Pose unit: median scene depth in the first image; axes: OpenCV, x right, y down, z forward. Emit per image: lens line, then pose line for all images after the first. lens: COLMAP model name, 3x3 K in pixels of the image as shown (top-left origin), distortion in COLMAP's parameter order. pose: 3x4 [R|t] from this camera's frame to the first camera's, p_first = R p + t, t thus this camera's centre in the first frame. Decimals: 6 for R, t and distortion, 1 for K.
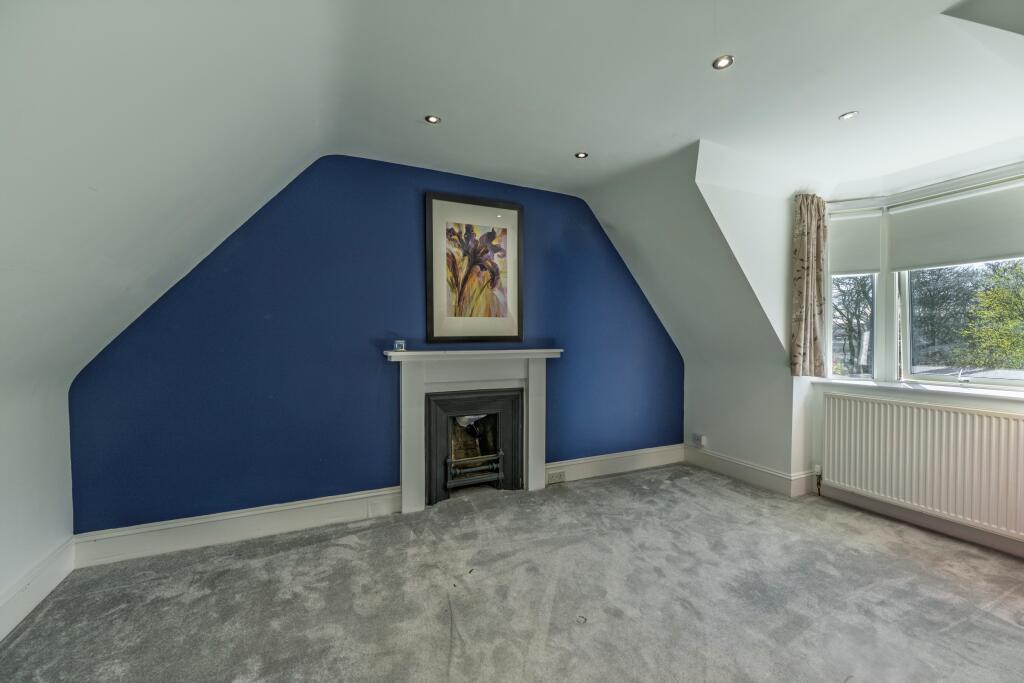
lens RADIAL K [[408.9, 0, 507.6], [0, 408.9, 342.2], [0, 0, 1]] dist [0.001227, 0.000753]
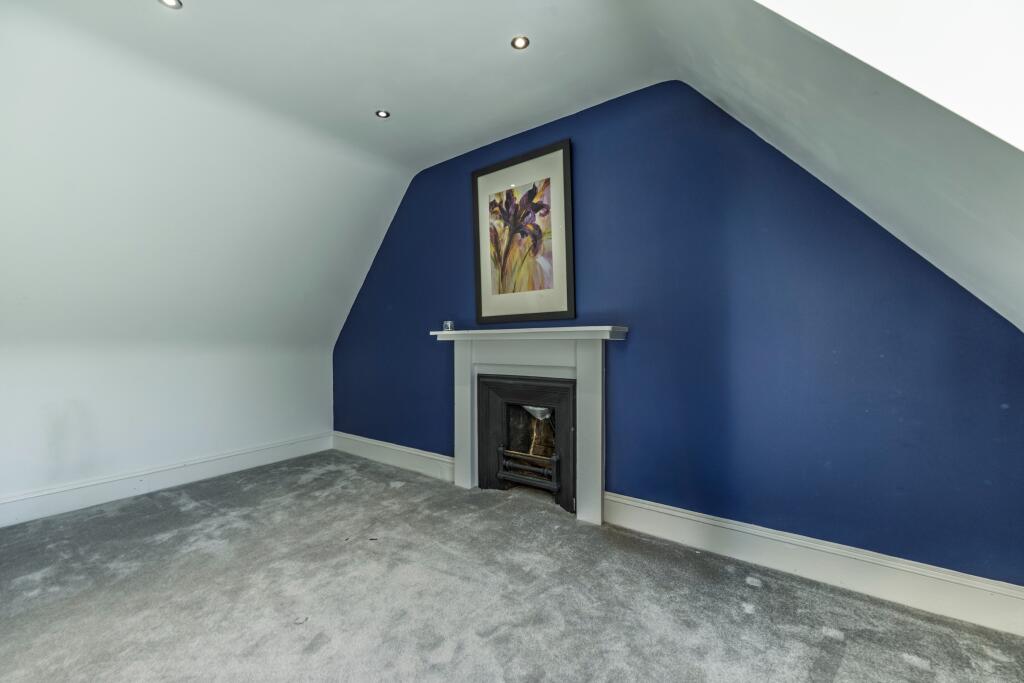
lens RADIAL K [[408.9, 0, 509.1], [0, 408.9, 342.3], [0, 0, 1]] dist [0.001227, 0.000753]
pose [[0.477609, -0.002024, -0.878570, 0.687739], [-0.003099, 0.999987, -0.003989, 0.049678], [0.878567, 0.004628, 0.477597, 0.570074]]
